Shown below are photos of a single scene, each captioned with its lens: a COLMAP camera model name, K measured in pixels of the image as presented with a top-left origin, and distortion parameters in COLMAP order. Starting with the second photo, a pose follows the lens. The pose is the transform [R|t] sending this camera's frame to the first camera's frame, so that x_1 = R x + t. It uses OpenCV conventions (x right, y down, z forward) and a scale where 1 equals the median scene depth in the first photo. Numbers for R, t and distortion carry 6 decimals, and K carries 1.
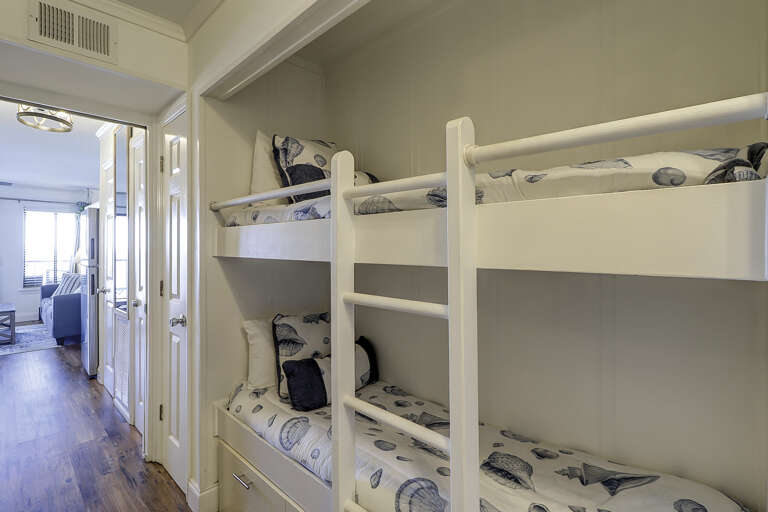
lens RADIAL K [[373.1, 0, 384.7], [0, 373.1, 252.1], [0, 0, 1]] dist [-0.003092, 0.003140]
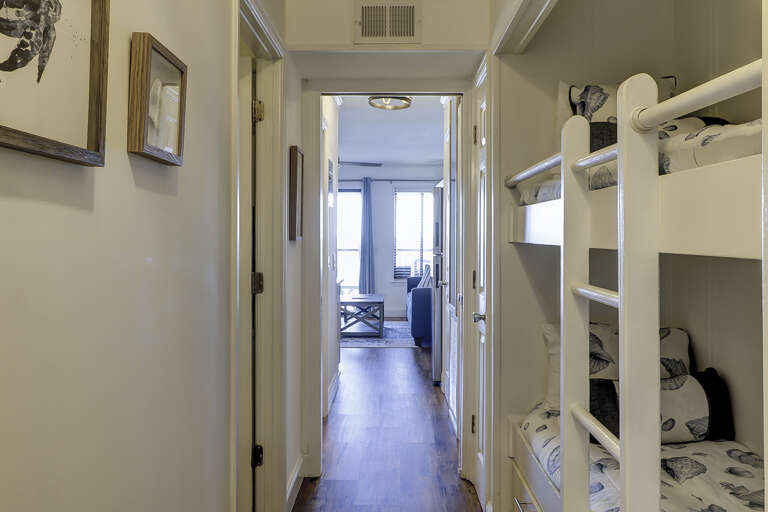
lens RADIAL K [[635.2, 0, 383.9], [0, 635.2, 254.4], [0, 0, 1]] dist [0.001295, 0.005545]
pose [[0.685912, 0.023667, -0.727300, 0.329508], [-0.010299, 0.999687, 0.022817, 0.008248], [0.727612, -0.008160, 0.685940, -0.157984]]
